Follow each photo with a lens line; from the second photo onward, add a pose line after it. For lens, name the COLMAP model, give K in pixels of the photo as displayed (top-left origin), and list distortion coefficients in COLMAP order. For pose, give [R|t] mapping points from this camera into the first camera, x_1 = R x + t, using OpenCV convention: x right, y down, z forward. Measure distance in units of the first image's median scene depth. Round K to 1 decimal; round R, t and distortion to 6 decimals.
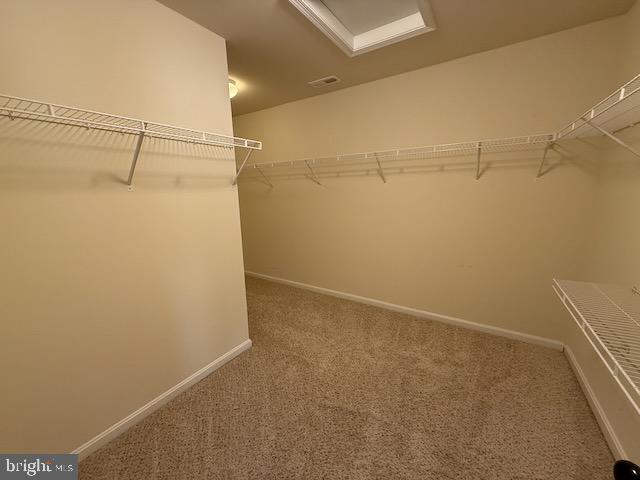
lens RADIAL K [[257.2, 0, 317.6], [0, 257.2, 239.0], [0, 0, 1]] dist [0.000939, -0.000052]
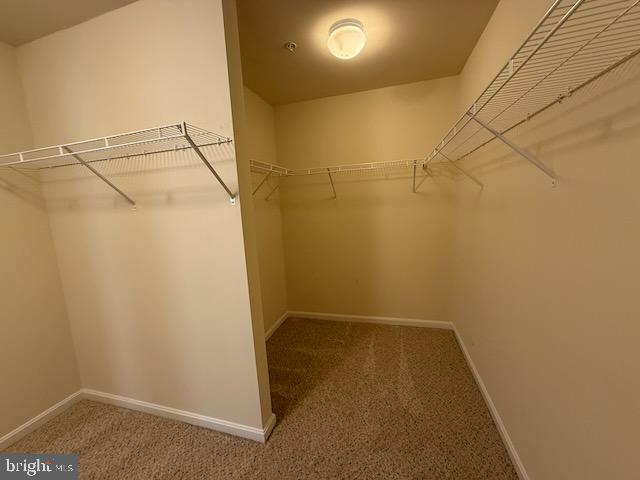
lens RADIAL K [[257.2, 0, 317.6], [0, 257.2, 239.0], [0, 0, 1]] dist [0.000939, -0.000052]
pose [[0.282328, 0.148256, -0.947793, 0.406845], [-0.135074, 0.984287, 0.113729, -0.227261], [0.949761, 0.095913, 0.297917, 1.099504]]
